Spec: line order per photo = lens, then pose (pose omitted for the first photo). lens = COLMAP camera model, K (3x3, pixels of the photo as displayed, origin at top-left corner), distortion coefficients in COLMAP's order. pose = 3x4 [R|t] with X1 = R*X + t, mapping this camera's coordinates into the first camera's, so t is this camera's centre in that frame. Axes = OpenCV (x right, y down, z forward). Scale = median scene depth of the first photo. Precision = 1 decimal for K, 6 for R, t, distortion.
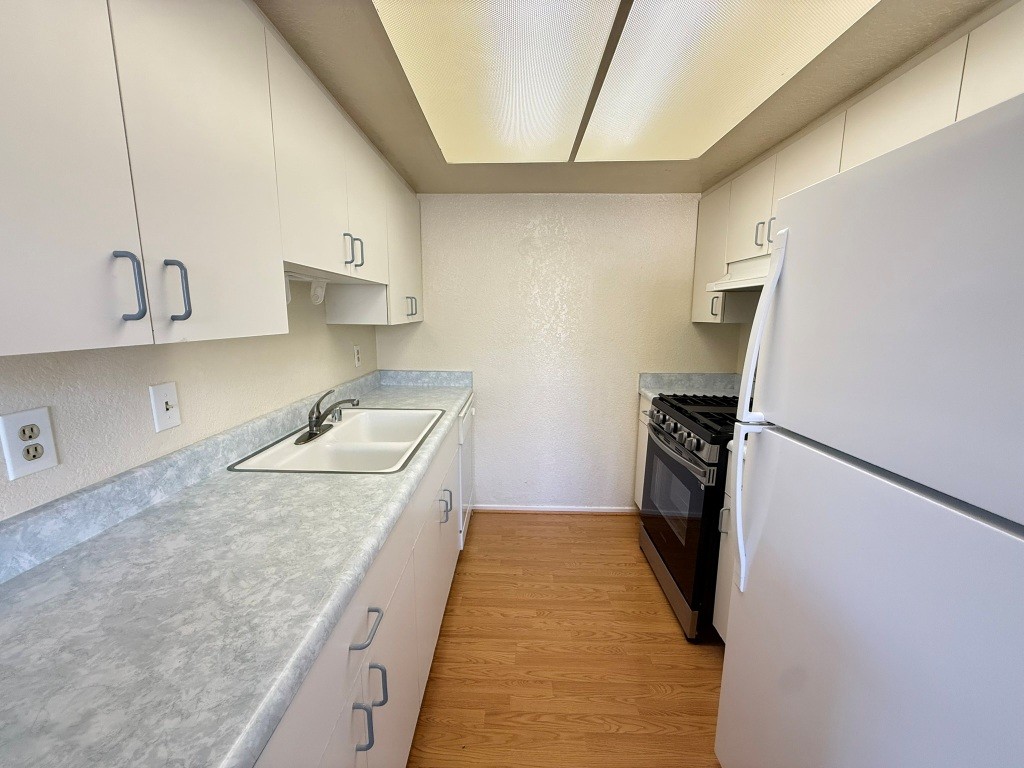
lens RADIAL K [[408.7, 0, 508.3], [0, 408.7, 384.4], [0, 0, 1]] dist [0.000310, 0.000287]
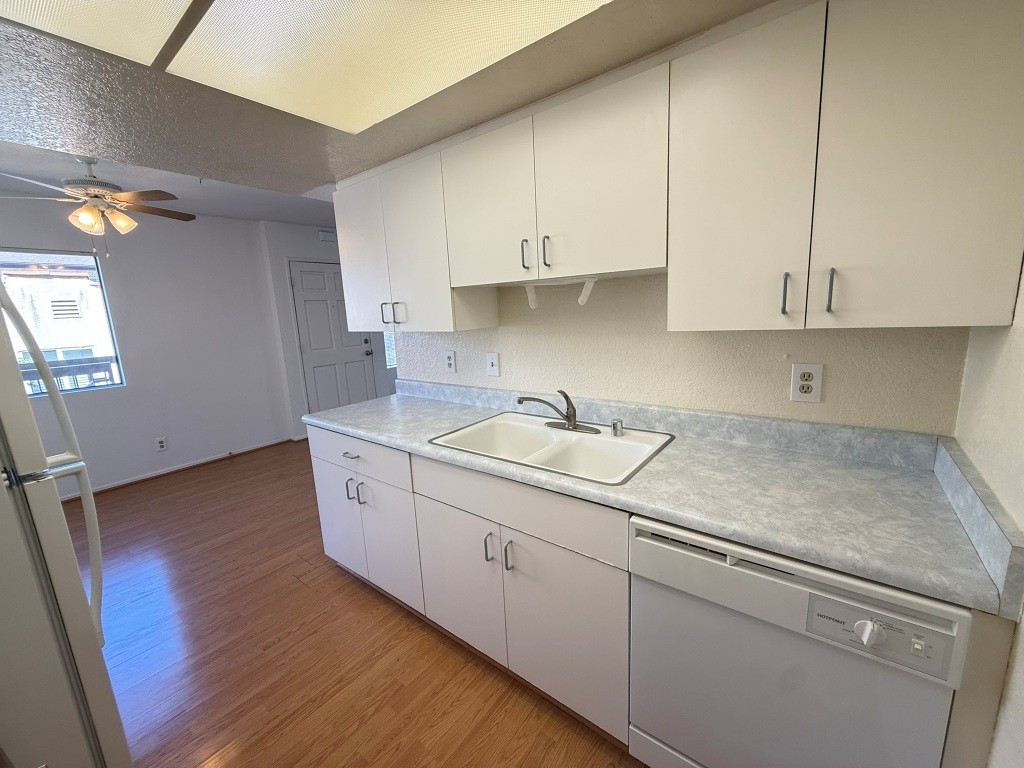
lens RADIAL K [[408.7, 0, 507.9], [0, 408.7, 384.6], [0, 0, 1]] dist [0.000310, 0.000287]
pose [[-0.596547, 0.172770, -0.783762, 0.505169], [-0.090093, 0.955967, 0.279303, -0.308524], [0.797505, 0.237228, -0.554714, 1.653310]]
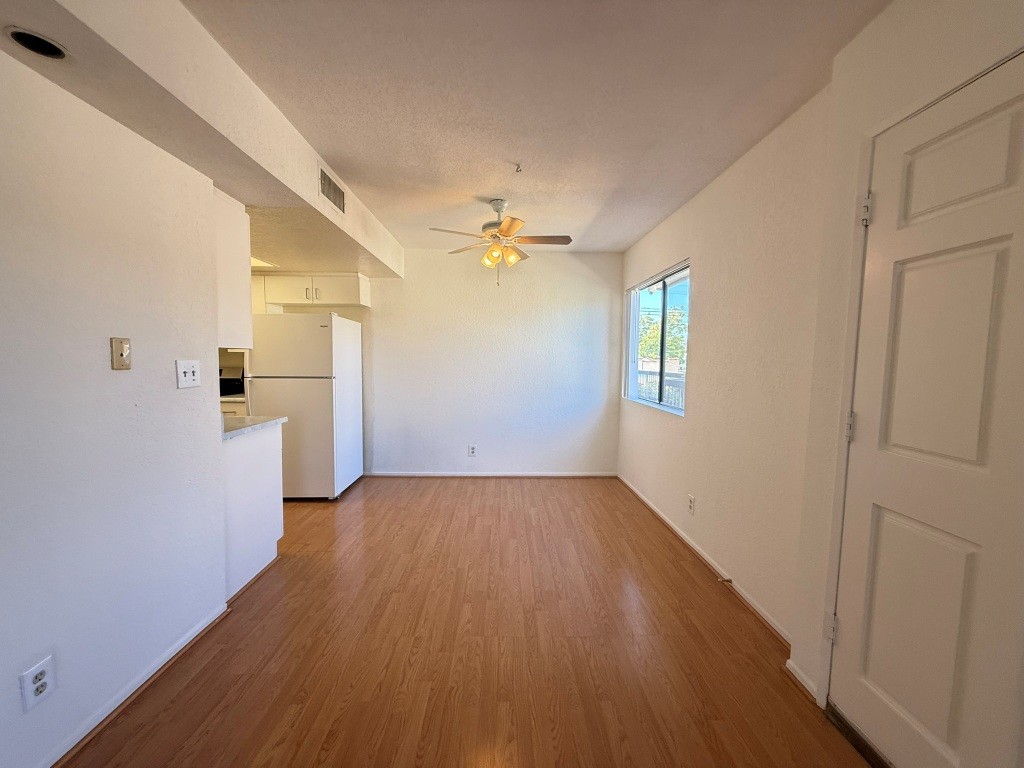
lens RADIAL K [[408.7, 0, 508.7], [0, 408.7, 385.3], [0, 0, 1]] dist [0.000310, 0.000287]
pose [[-0.042513, -0.069146, 0.996700, -2.087732], [0.155628, 0.984967, 0.074970, 0.176408], [-0.986900, 0.158302, -0.031112, -0.726602]]
